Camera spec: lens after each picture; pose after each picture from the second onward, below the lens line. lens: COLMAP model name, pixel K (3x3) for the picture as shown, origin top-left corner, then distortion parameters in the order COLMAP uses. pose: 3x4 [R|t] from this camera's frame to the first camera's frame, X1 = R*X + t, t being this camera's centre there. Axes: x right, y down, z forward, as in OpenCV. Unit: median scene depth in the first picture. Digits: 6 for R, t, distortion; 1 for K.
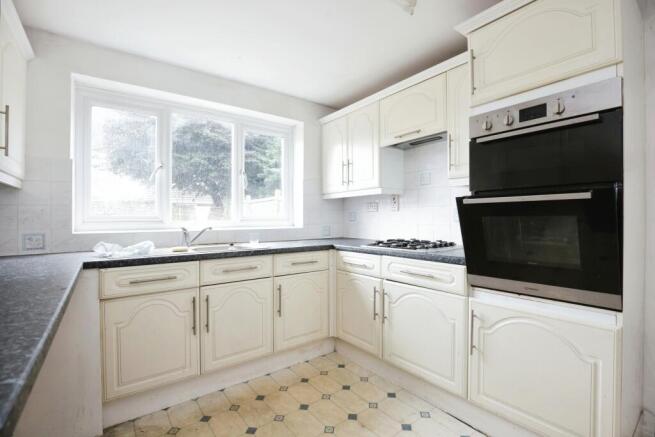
lens RADIAL K [[303.6, 0, 327.5], [0, 303.6, 218.5], [0, 0, 1]] dist [-0.002350, -0.000148]
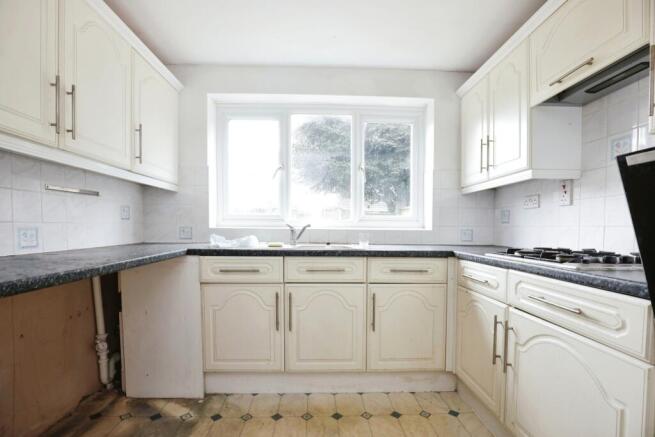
lens RADIAL K [[308.1, 0, 328.4], [0, 308.1, 234.1], [0, 0, 1]] dist [-0.012464, -0.000080]
pose [[0.822384, 0.027037, -0.568291, 0.221020], [-0.013887, 0.999527, 0.027457, 0.031099], [0.568764, -0.014688, 0.822370, 0.224825]]
